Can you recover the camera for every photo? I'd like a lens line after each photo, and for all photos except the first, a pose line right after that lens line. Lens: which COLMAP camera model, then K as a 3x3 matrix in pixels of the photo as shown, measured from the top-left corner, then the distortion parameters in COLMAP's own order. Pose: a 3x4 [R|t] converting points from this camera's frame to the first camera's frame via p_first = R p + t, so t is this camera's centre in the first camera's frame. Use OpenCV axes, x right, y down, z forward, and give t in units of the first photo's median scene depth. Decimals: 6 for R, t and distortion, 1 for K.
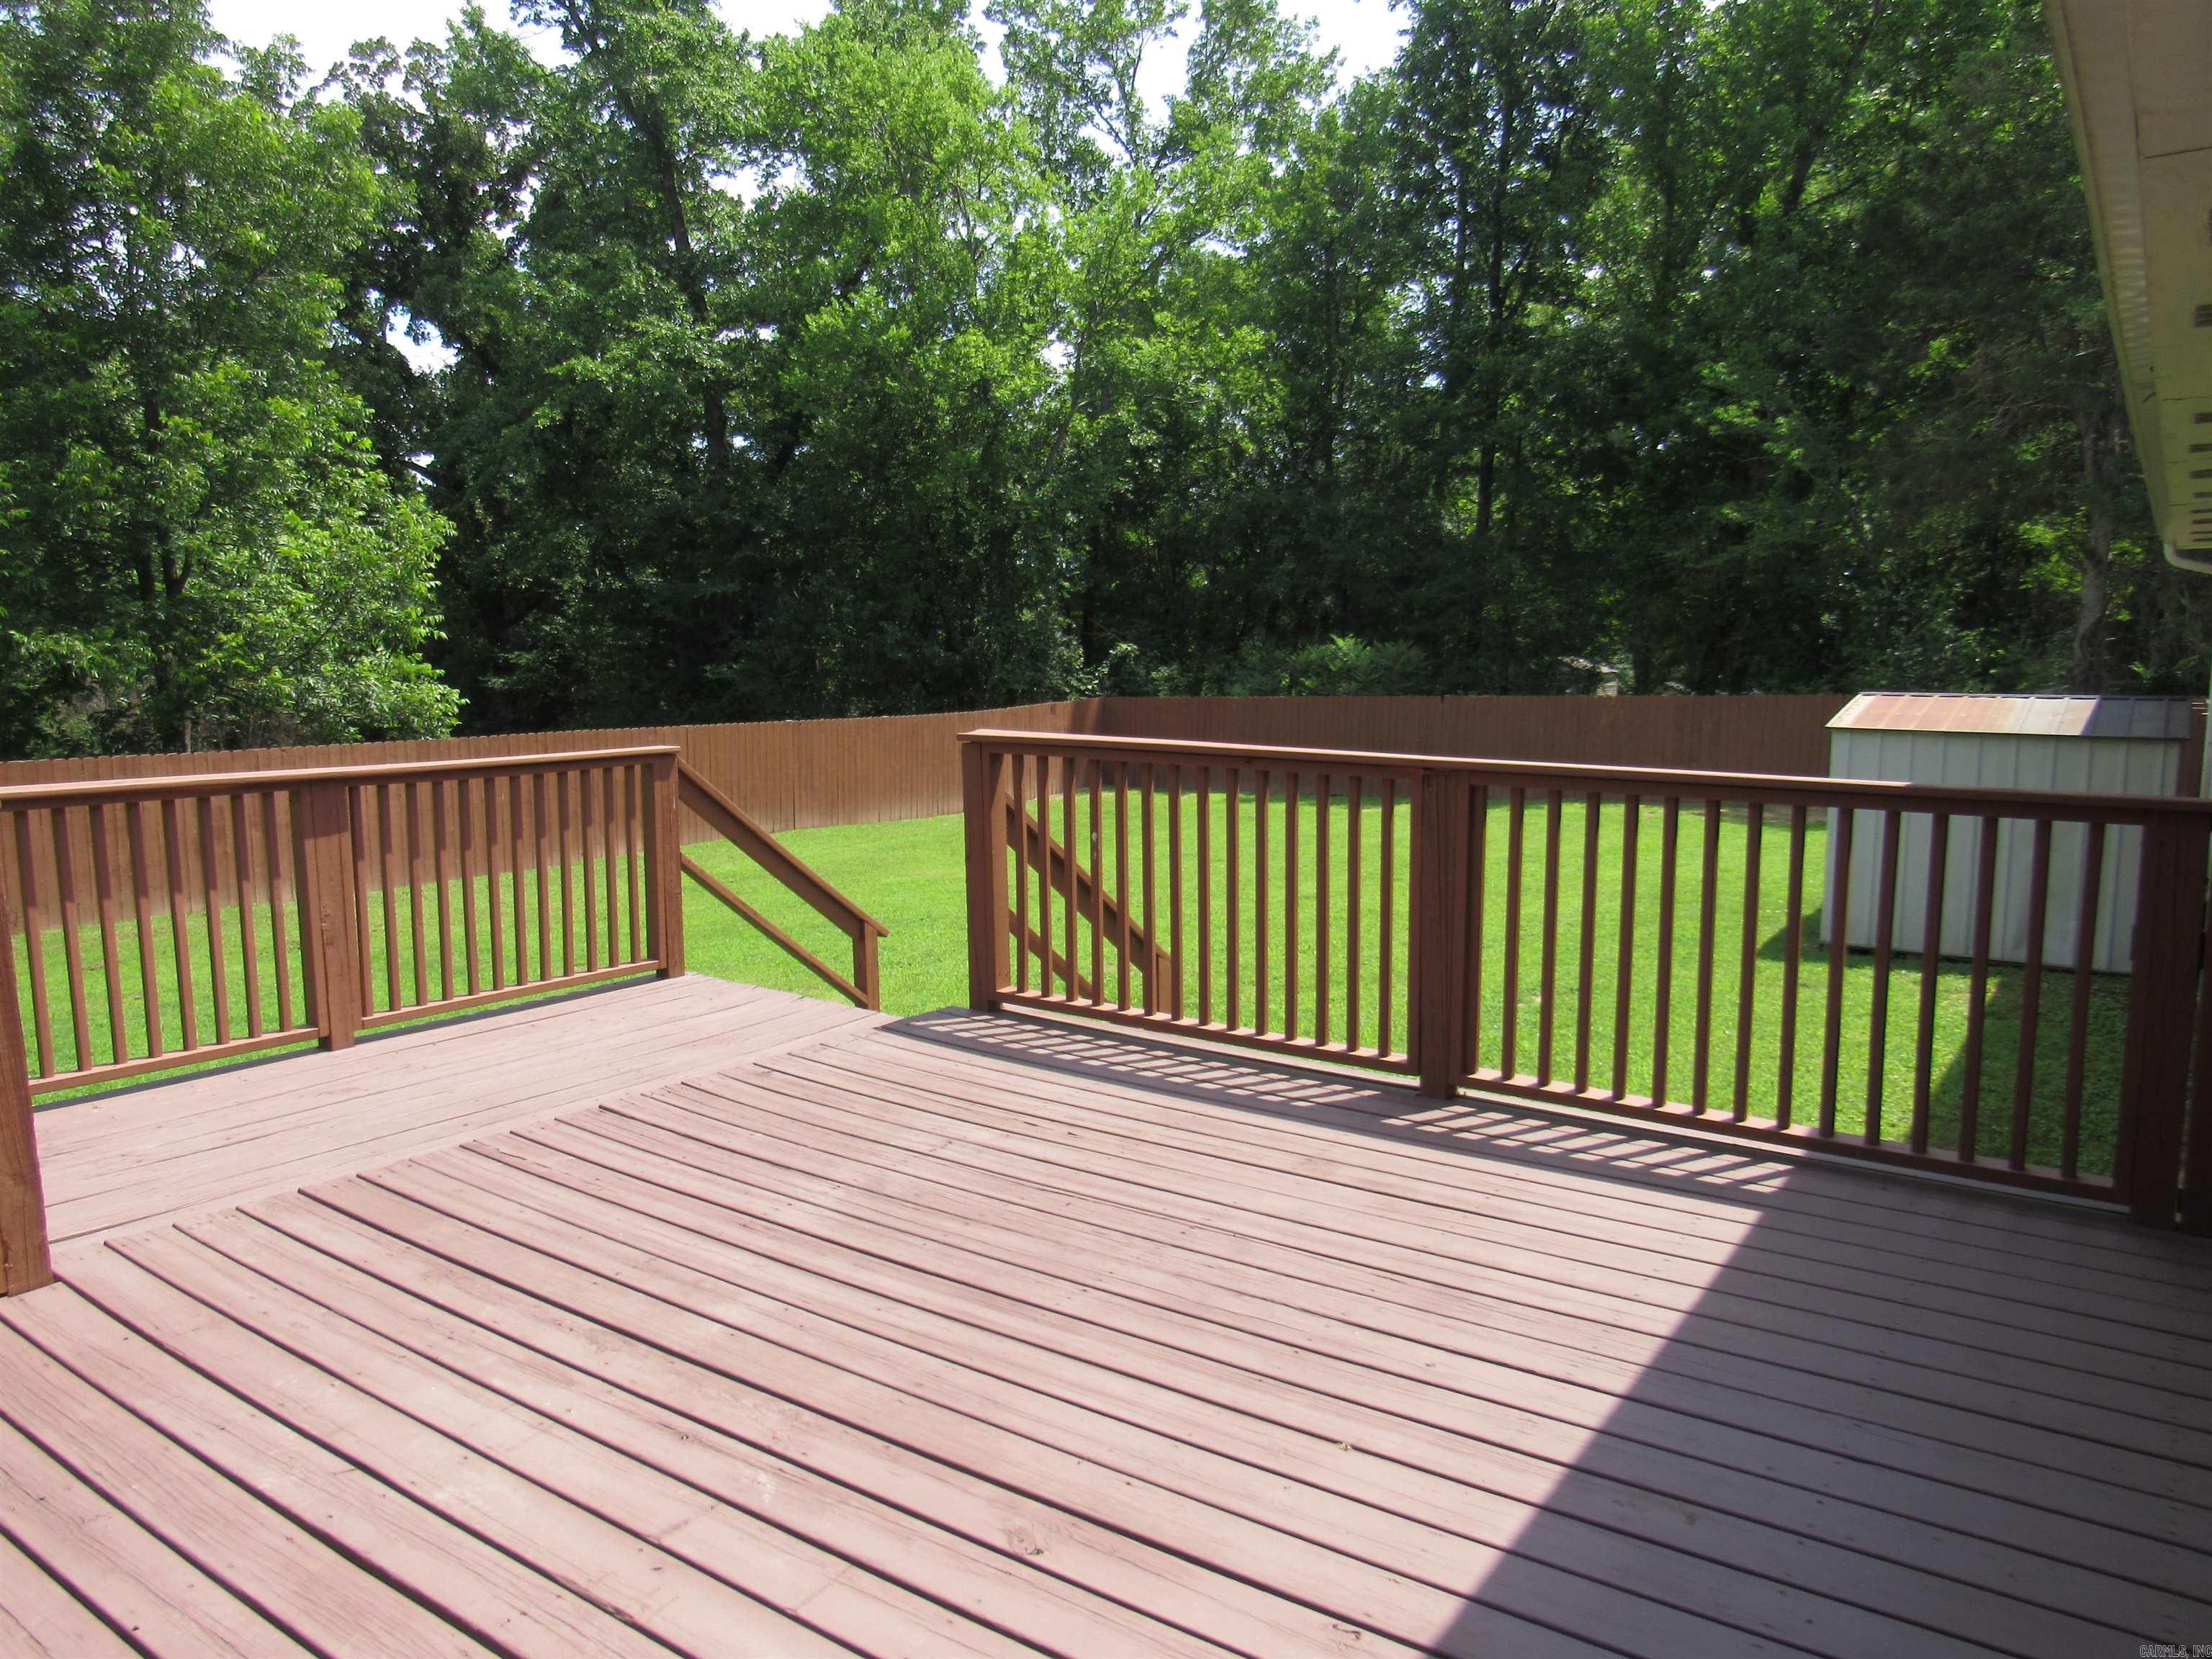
lens RADIAL K [[1560.2, 0, 1102.8], [0, 1560.2, 831.4], [0, 0, 1]] dist [-0.085369, 0.004417]
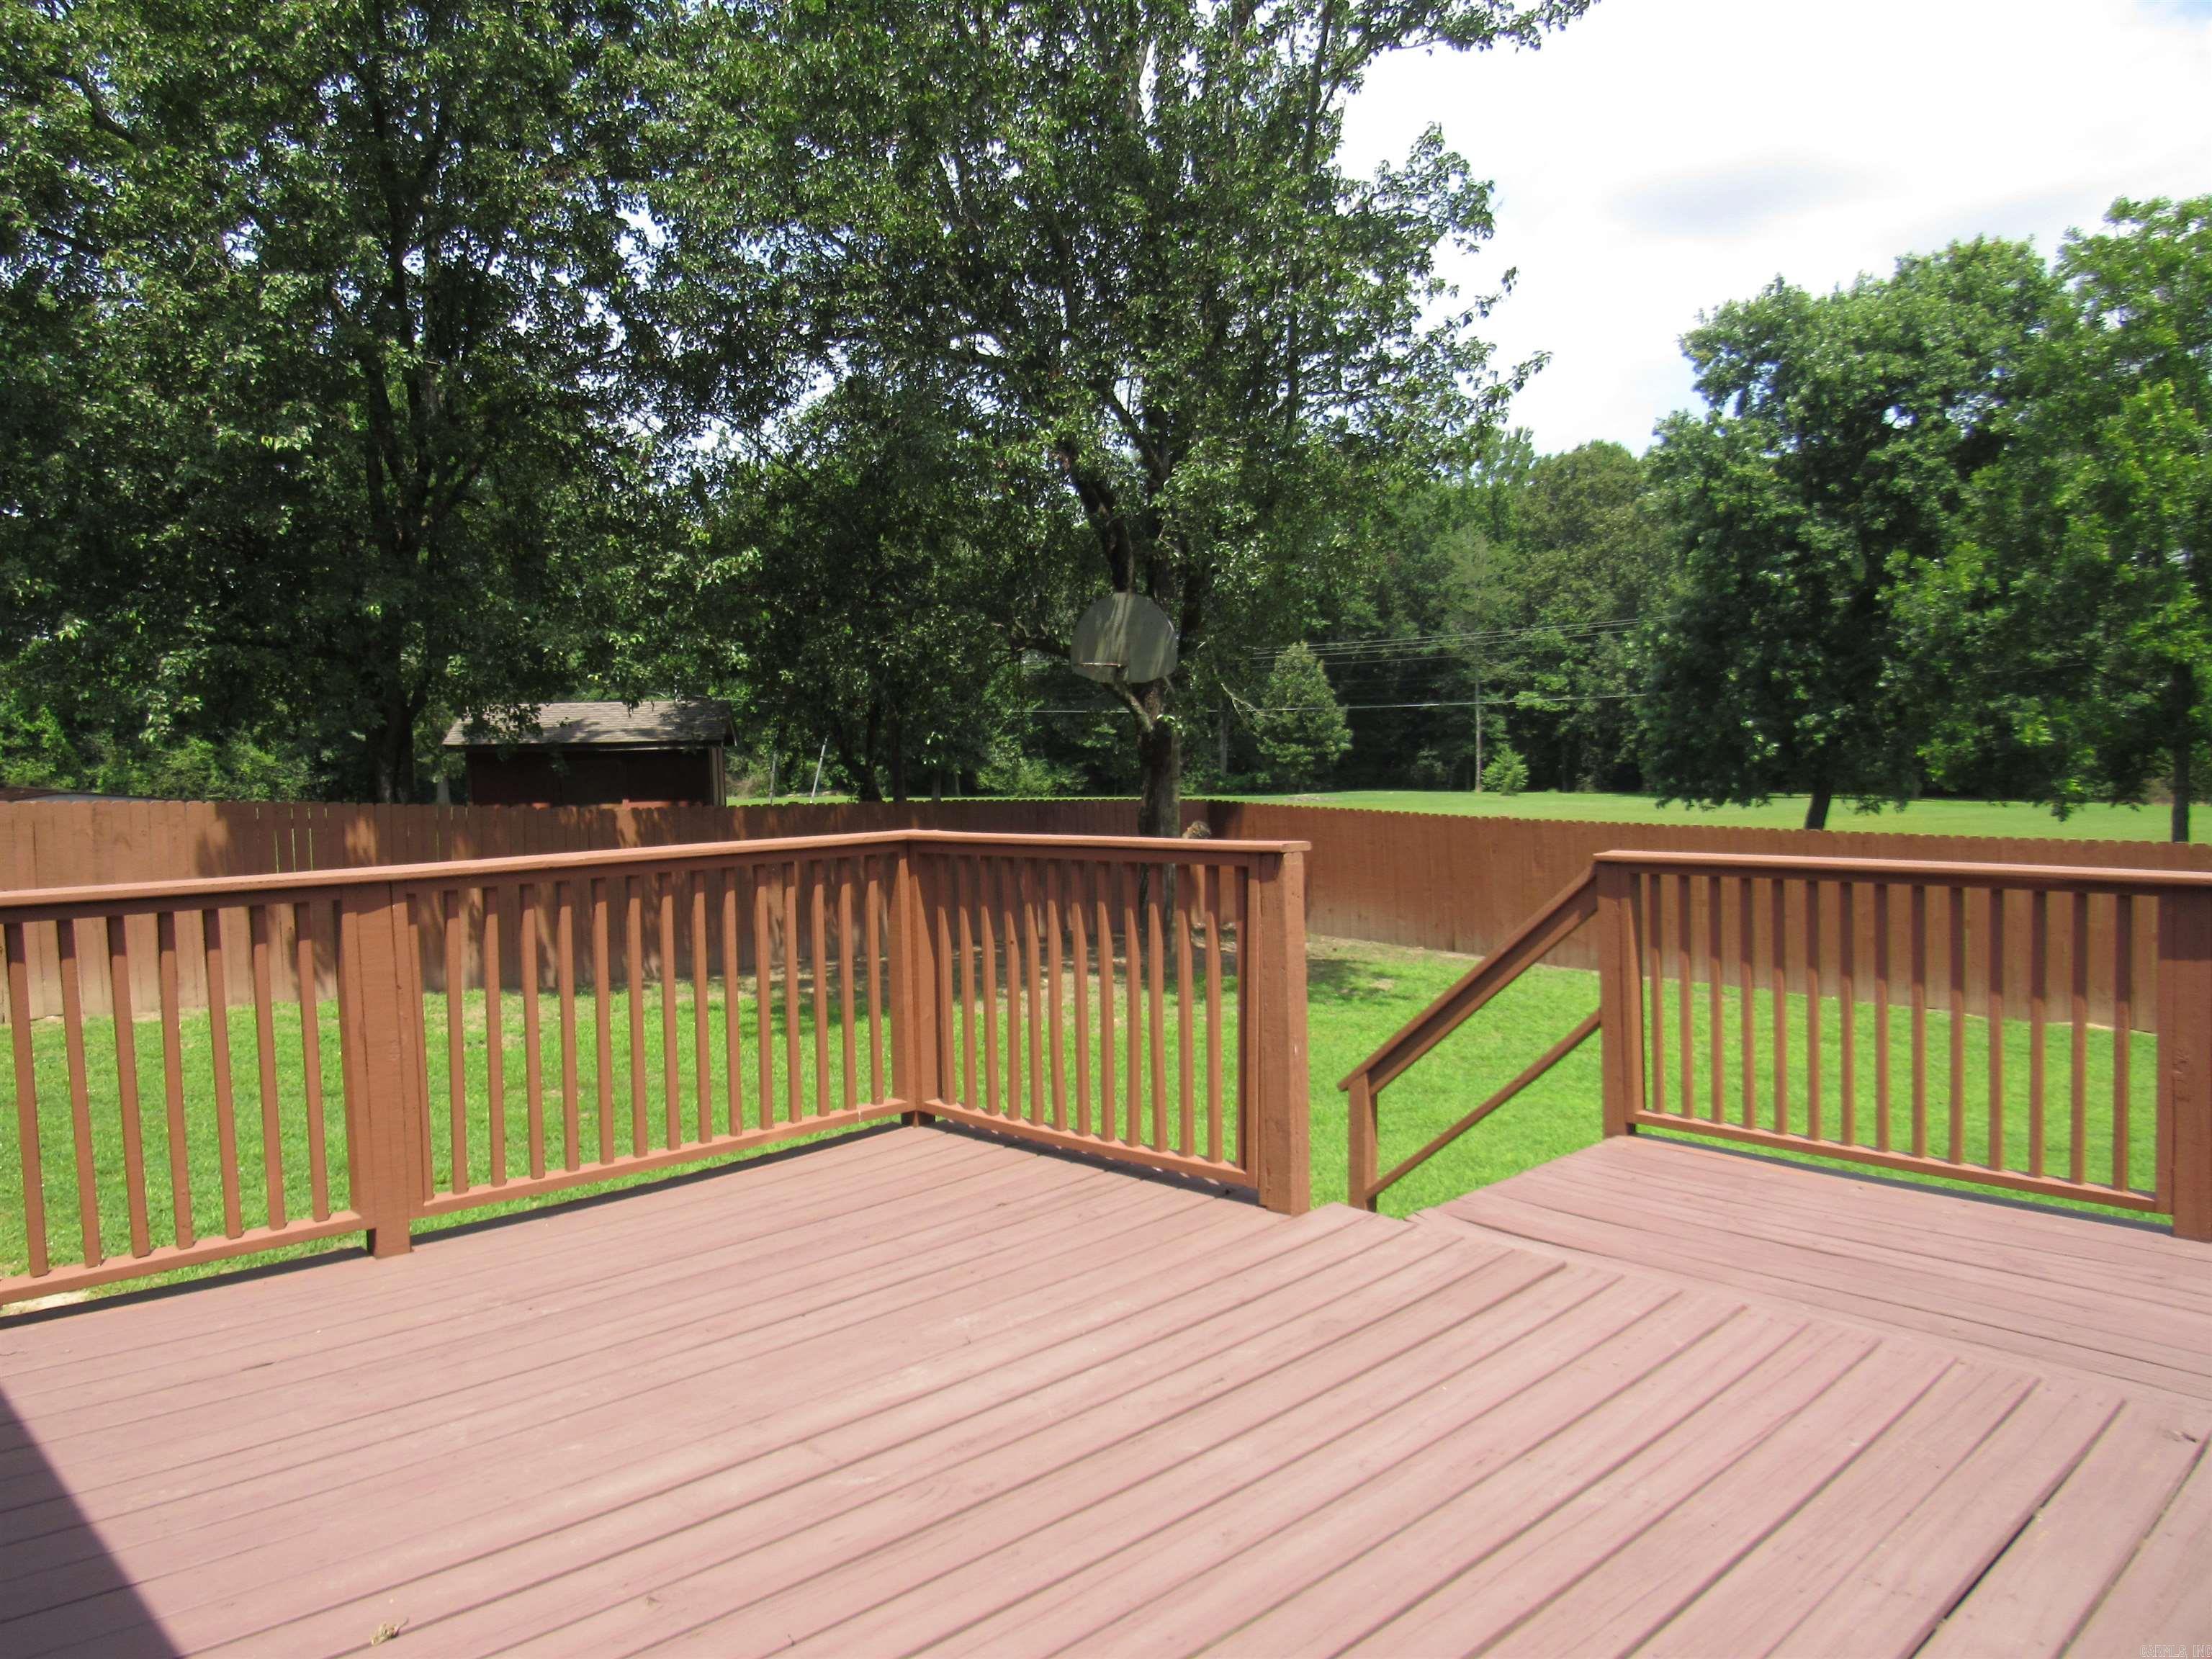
lens RADIAL K [[1594.1, 0, 1090.8], [0, 1594.1, 825.7], [0, 0, 1]] dist [-0.047629, 0.002513]
pose [[-0.213941, 0.039131, -0.976063, 0.167748], [-0.092639, 0.993881, 0.060150, -0.026178], [0.972444, 0.103290, -0.209007, 0.266478]]
